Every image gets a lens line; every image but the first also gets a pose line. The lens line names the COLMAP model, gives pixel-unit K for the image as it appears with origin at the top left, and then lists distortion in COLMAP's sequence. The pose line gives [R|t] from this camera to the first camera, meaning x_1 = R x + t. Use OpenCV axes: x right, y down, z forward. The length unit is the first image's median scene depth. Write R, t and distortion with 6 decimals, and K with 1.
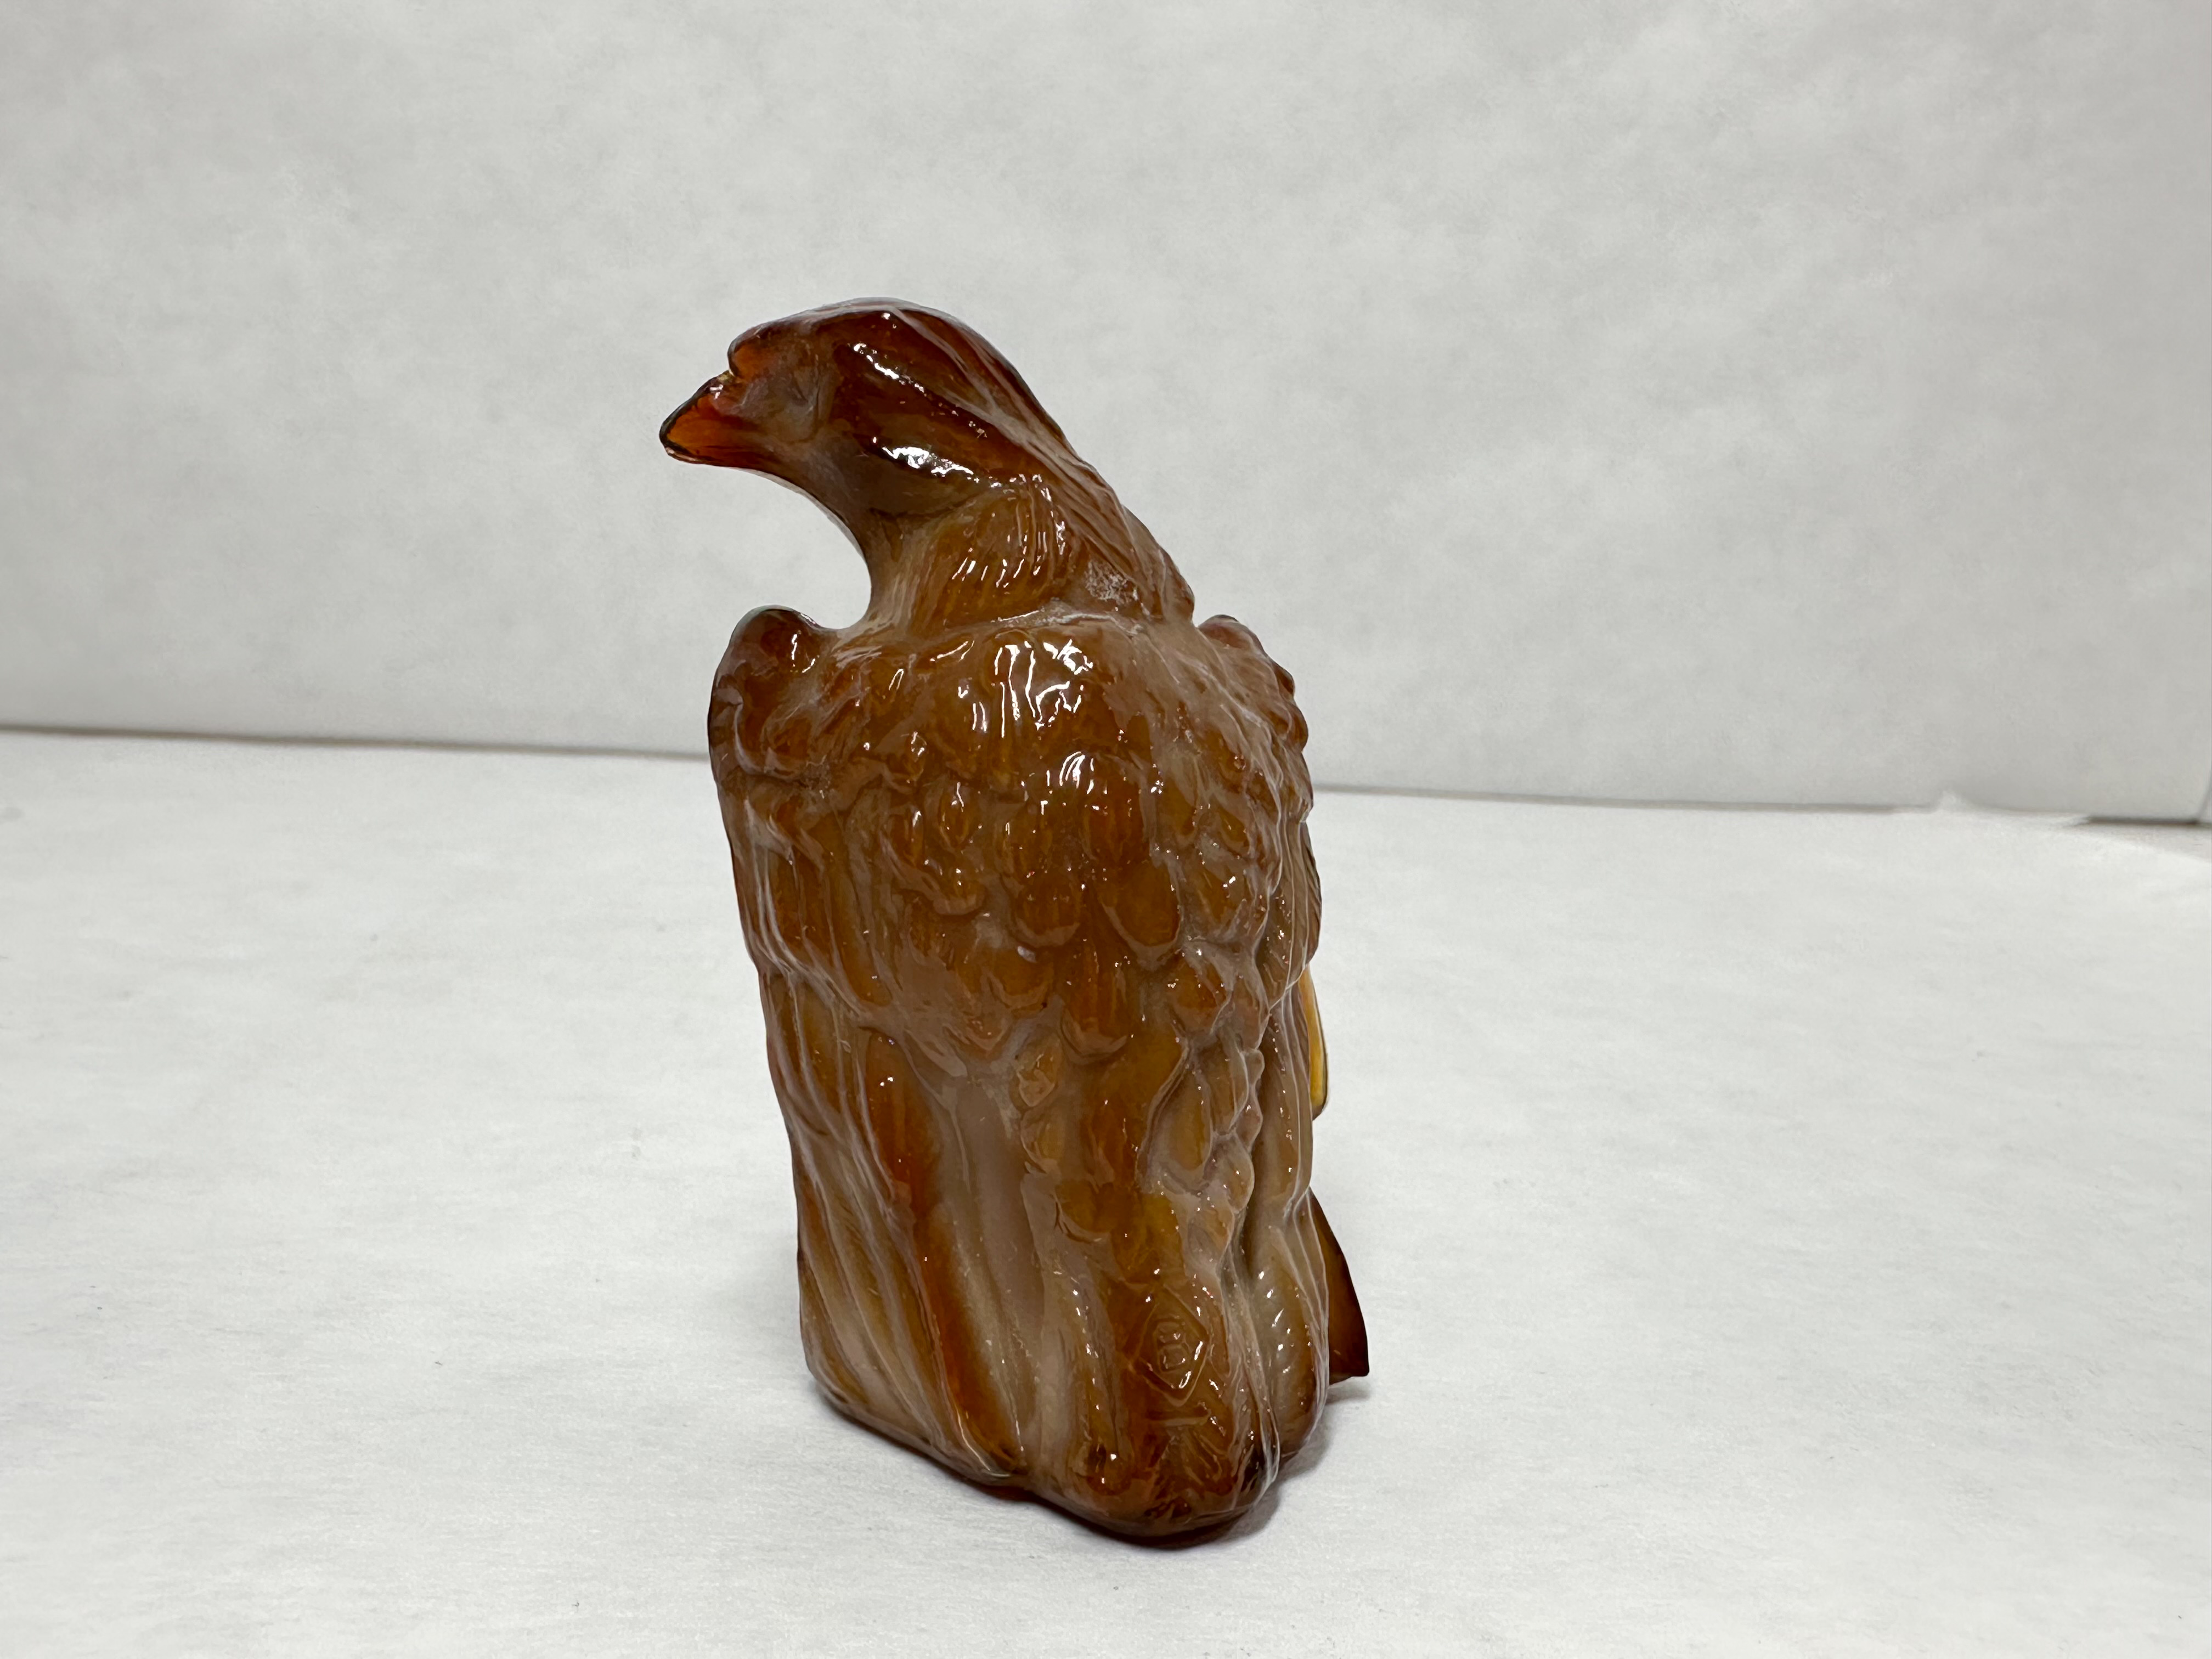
lens RADIAL K [[2328.6, 0, 1106.0], [0, 2328.6, 829.5], [0, 0, 1]] dist [0.006479, -0.033050]
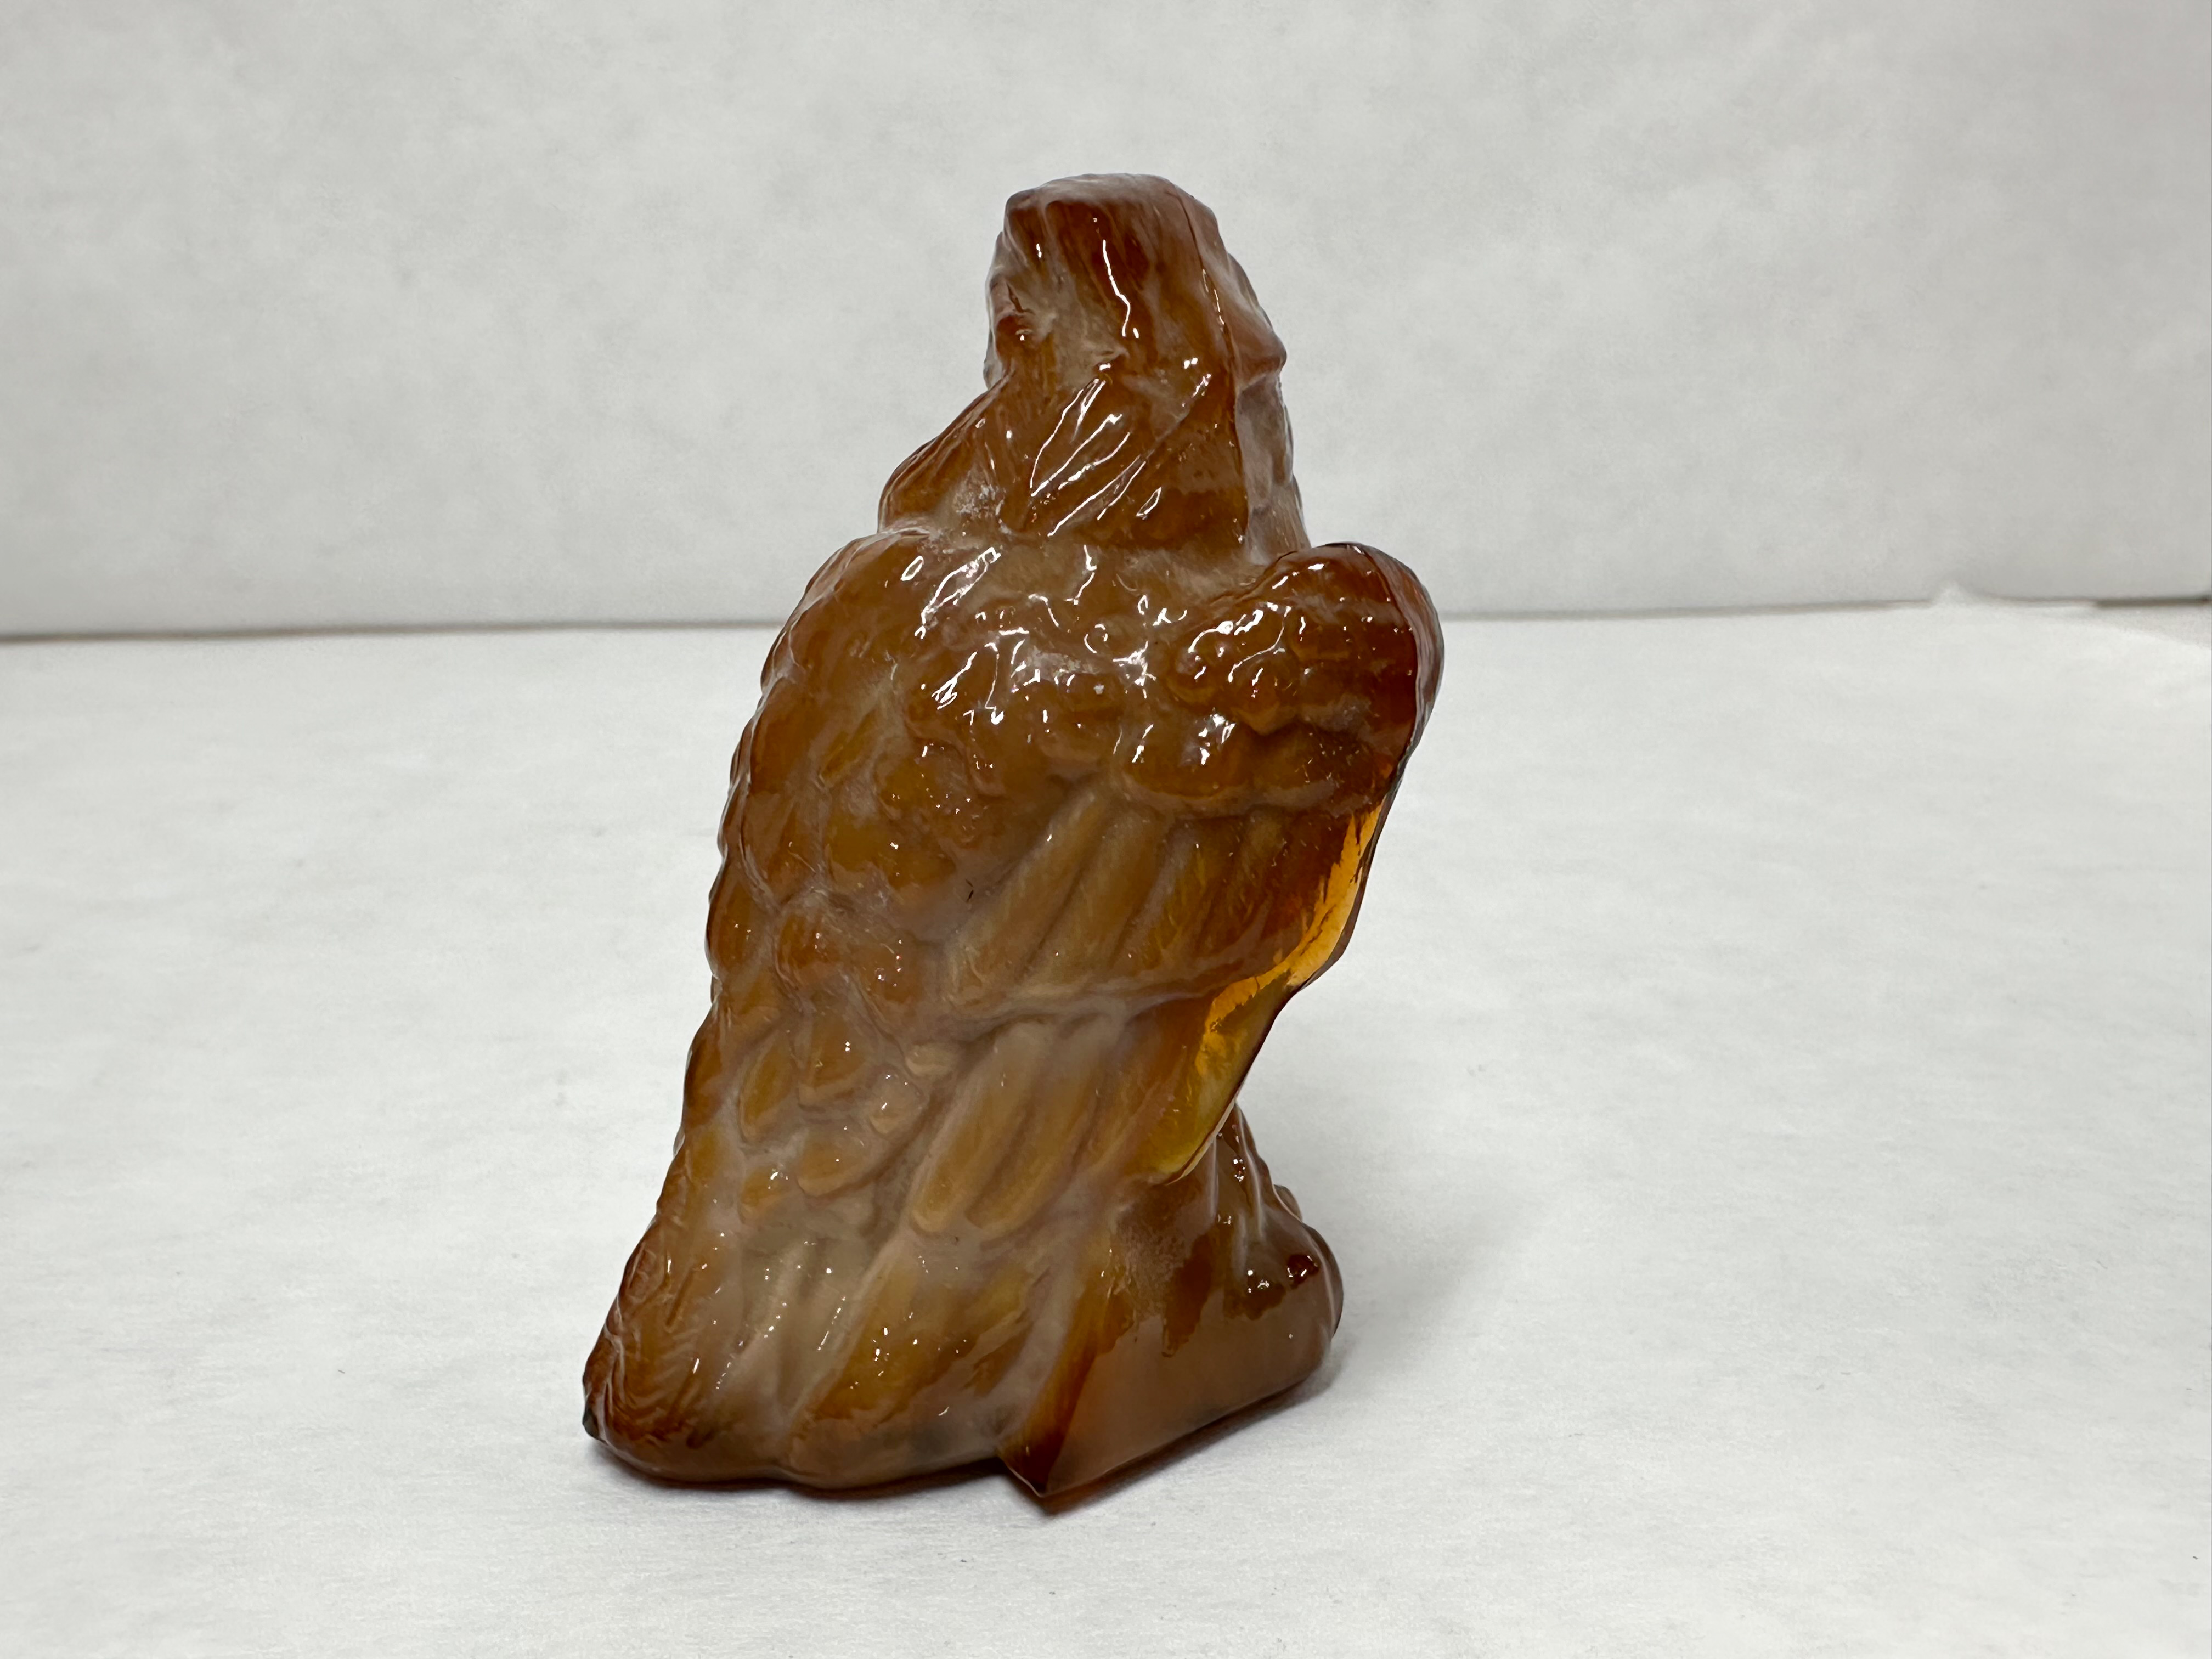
lens RADIAL K [[2328.6, 0, 1106.0], [0, 2328.6, 829.5], [0, 0, 1]] dist [0.006479, -0.033050]
pose [[0.998168, -0.059579, -0.010523, 0.046513], [0.060288, 0.994072, 0.090479, -0.055979], [0.005070, -0.090948, 0.995843, 0.082422]]
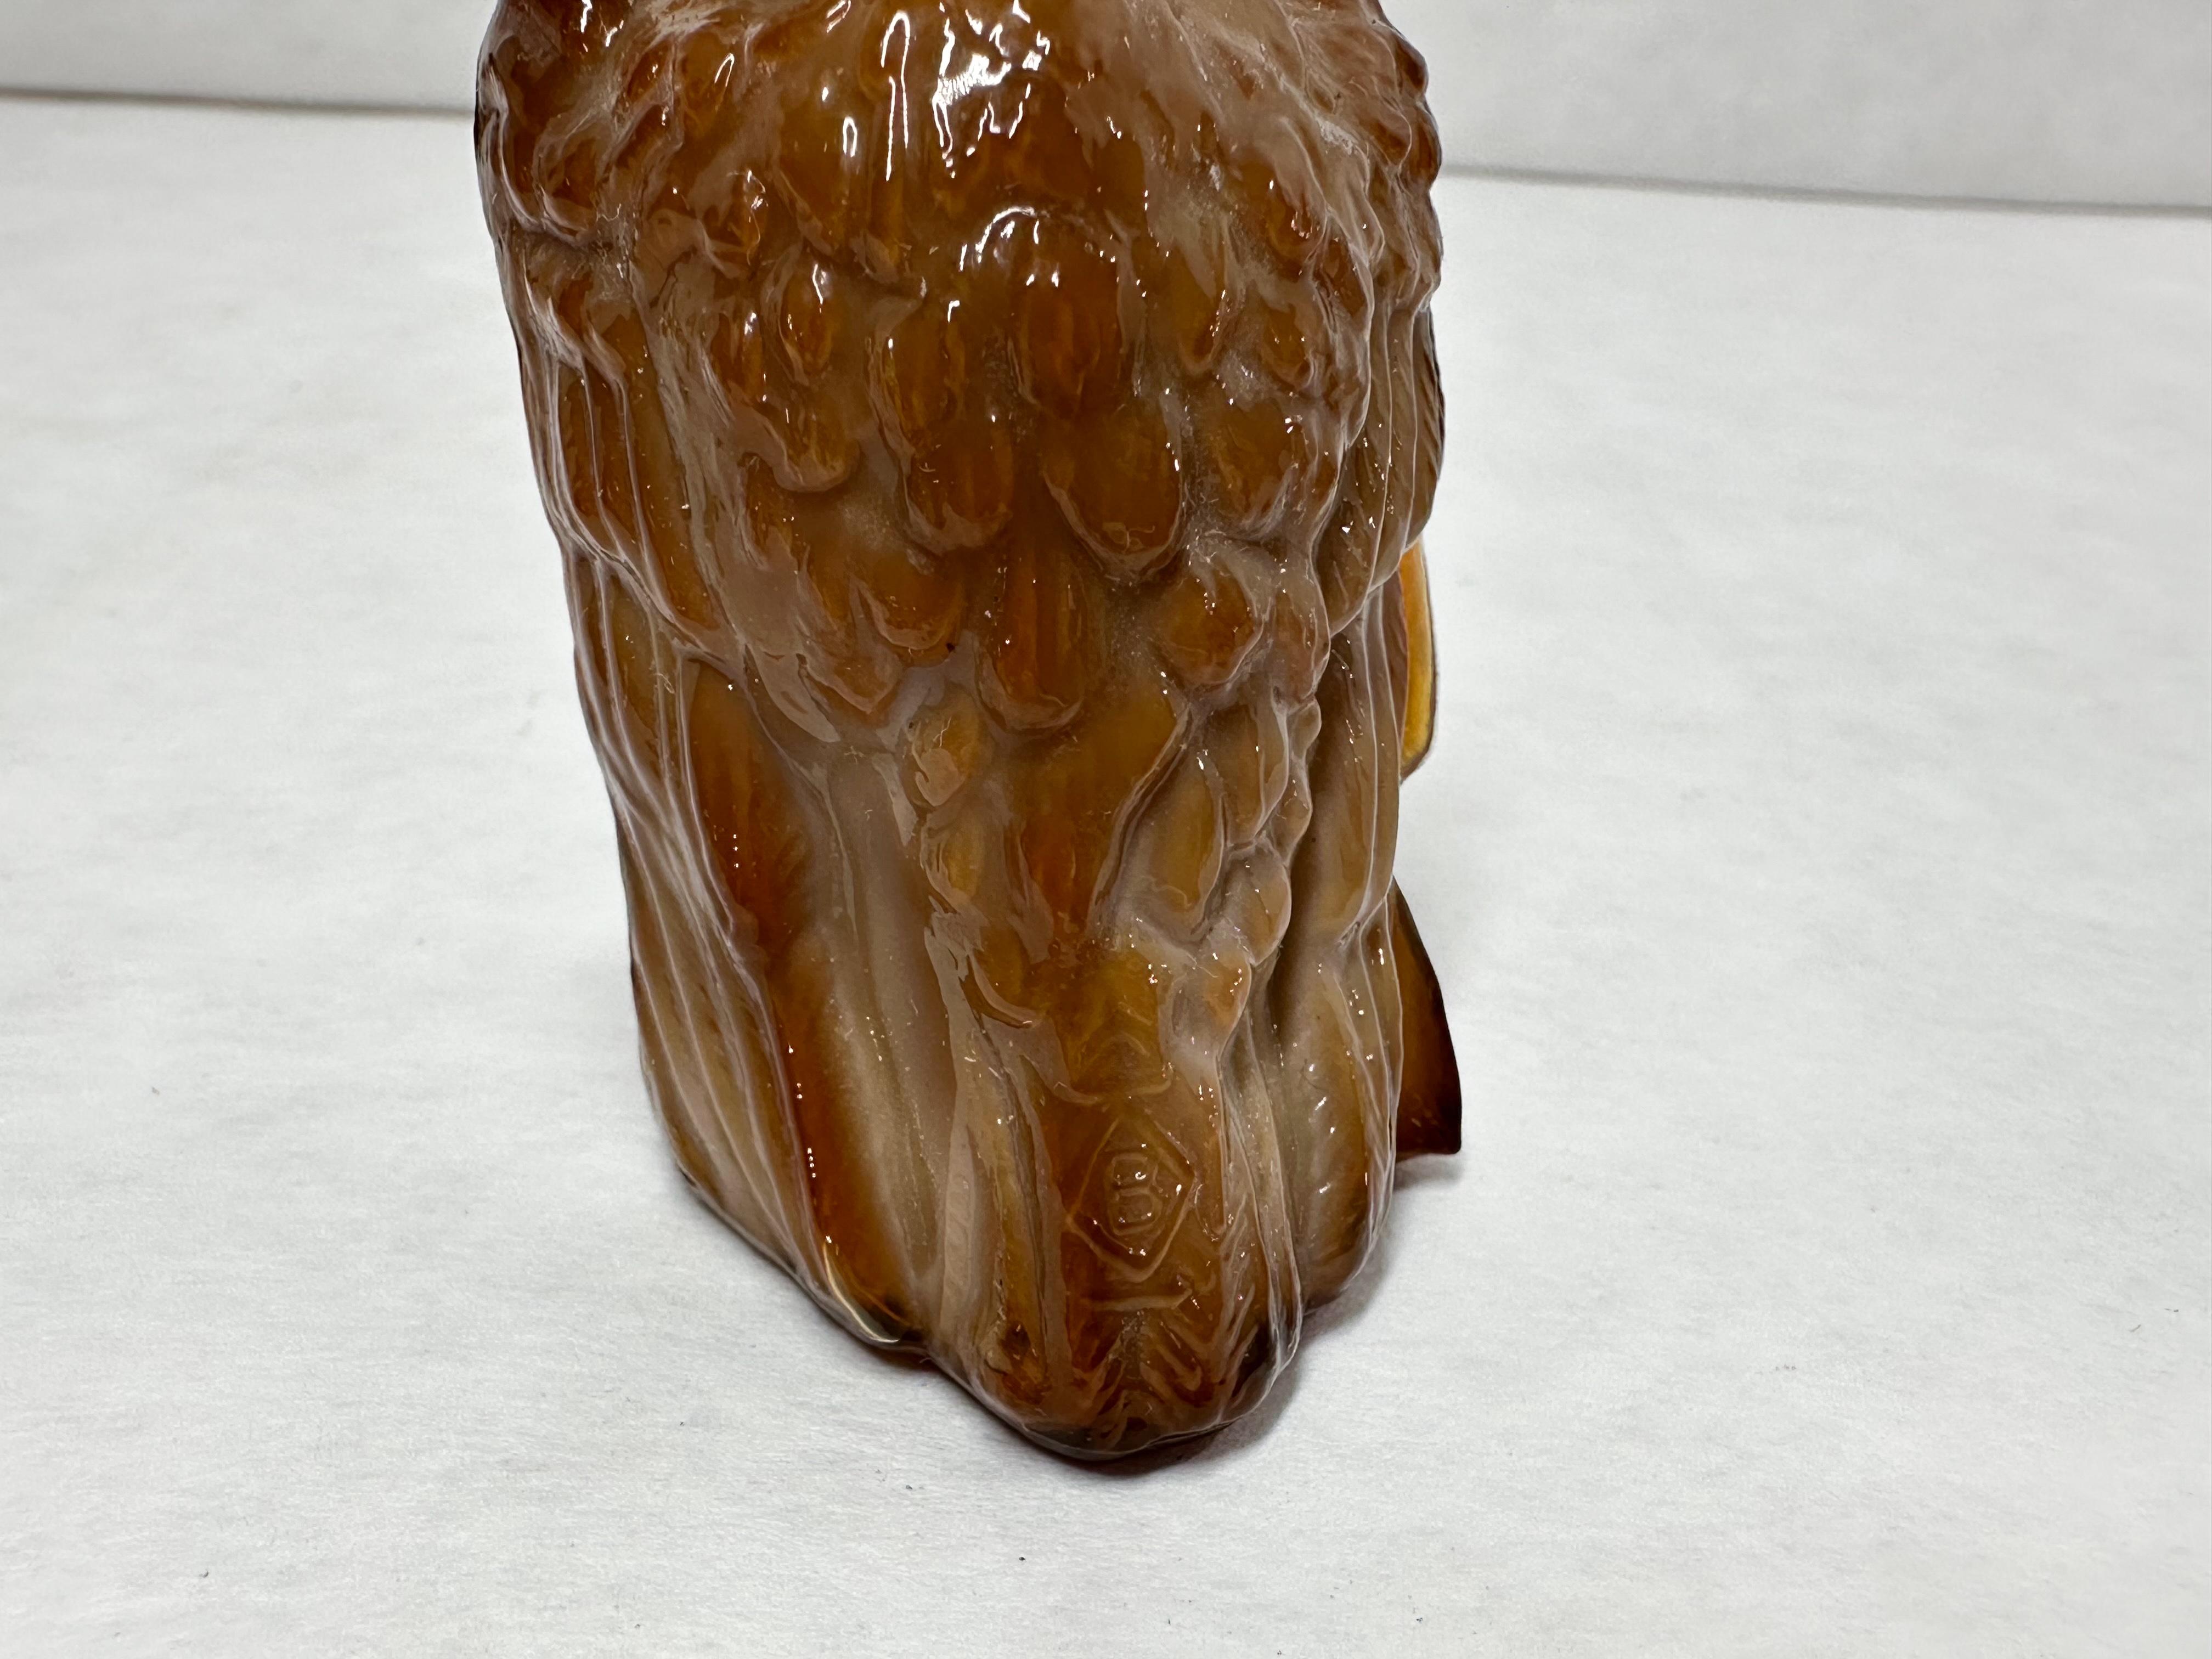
lens RADIAL K [[2234.0, 0, 1107.1], [0, 2234.0, 989.7], [0, 0, 1]] dist [0.002896, -0.024895]
pose [[0.995301, 0.042908, -0.086809, 0.066020], [-0.010674, 0.939620, 0.342053, -0.039834], [0.096244, -0.339519, 0.935662, 0.395648]]
